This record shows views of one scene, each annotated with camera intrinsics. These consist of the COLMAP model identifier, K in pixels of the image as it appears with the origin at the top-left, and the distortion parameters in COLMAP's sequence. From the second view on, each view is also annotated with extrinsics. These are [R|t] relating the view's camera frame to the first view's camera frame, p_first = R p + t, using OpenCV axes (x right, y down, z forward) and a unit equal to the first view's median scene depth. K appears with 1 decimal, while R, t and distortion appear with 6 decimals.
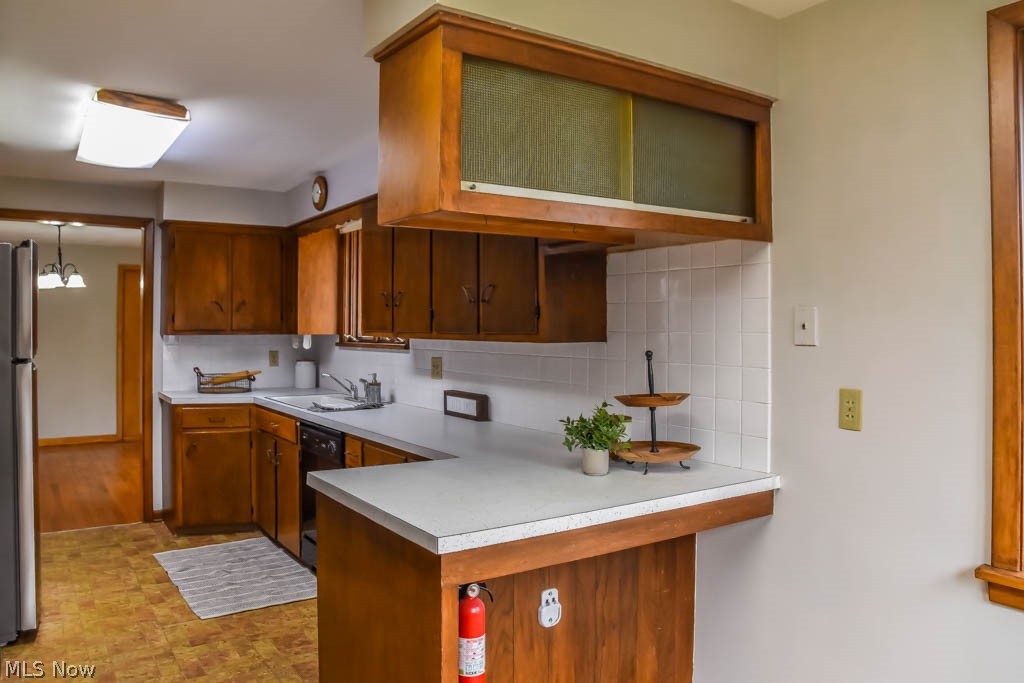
lens RADIAL K [[755.9, 0, 496.3], [0, 755.9, 326.7], [0, 0, 1]] dist [-0.129604, 0.071683]
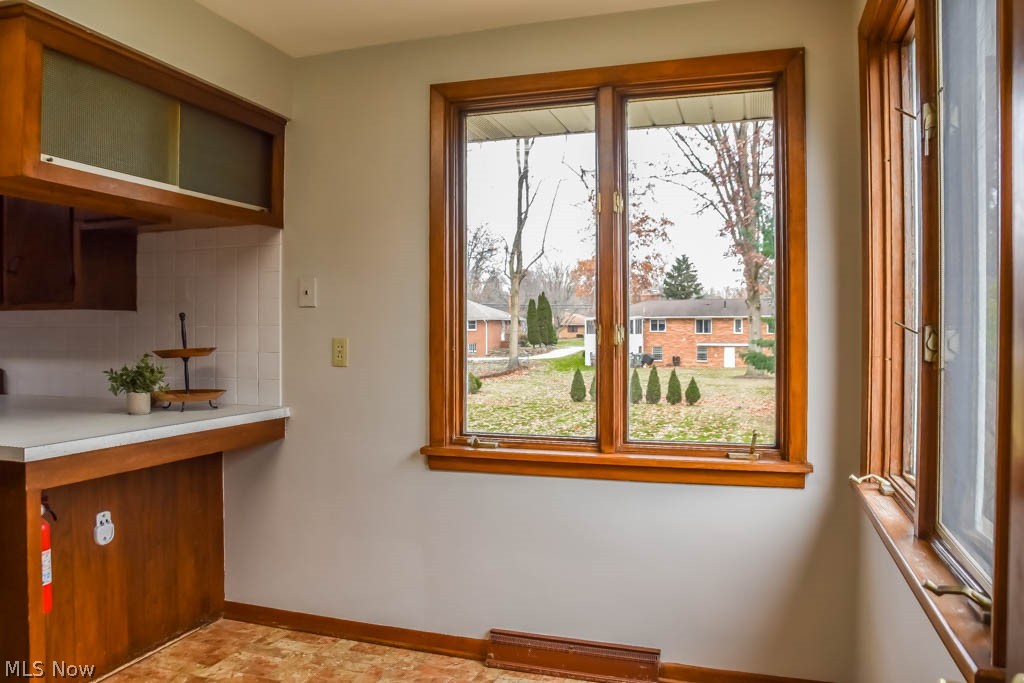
lens RADIAL K [[755.9, 0, 496.3], [0, 755.9, 326.7], [0, 0, 1]] dist [-0.129604, 0.071683]
pose [[0.791234, 0.006440, 0.611480, -0.132597], [-0.001686, 0.999964, -0.008350, 0.068424], [-0.611512, 0.005575, 0.791216, -0.263199]]
